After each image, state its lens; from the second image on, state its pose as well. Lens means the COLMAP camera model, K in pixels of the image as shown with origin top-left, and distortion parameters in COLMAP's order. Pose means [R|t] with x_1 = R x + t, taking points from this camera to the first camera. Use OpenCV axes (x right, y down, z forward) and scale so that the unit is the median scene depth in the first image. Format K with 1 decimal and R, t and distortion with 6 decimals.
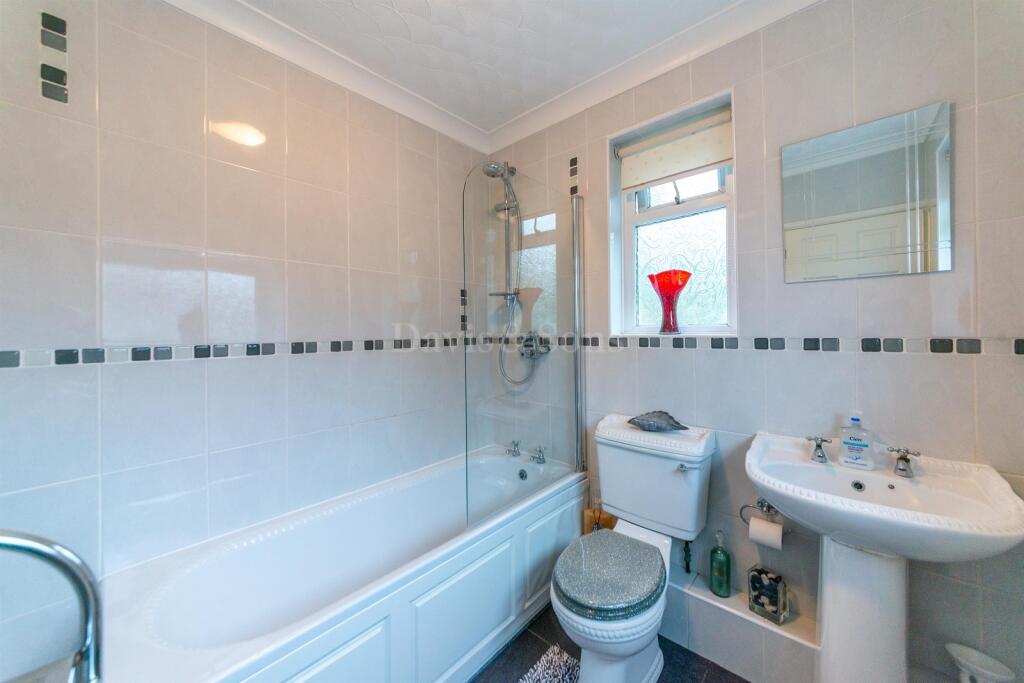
lens RADIAL K [[368.6, 0, 511.2], [0, 368.6, 330.1], [0, 0, 1]] dist [-0.000732, 0.000100]
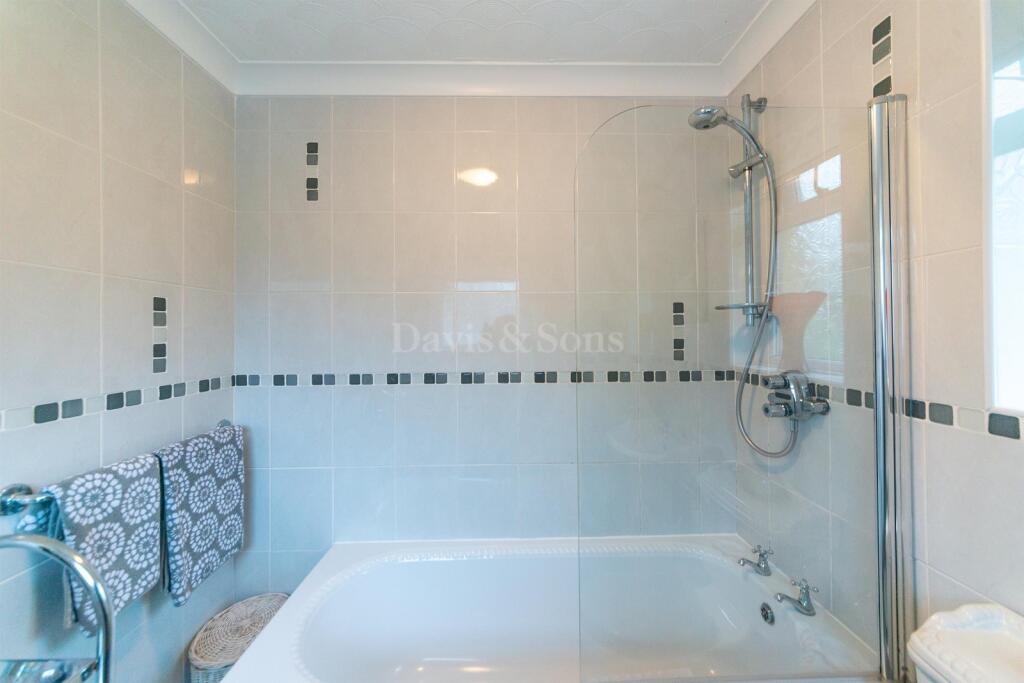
lens RADIAL K [[368.6, 0, 511.2], [0, 368.6, 330.1], [0, 0, 1]] dist [-0.000732, 0.000100]
pose [[0.686312, -0.000645, -0.727307, 0.172319], [0.001549, 0.999999, 0.000575, -0.060439], [0.727305, -0.001521, 0.686312, 0.292214]]
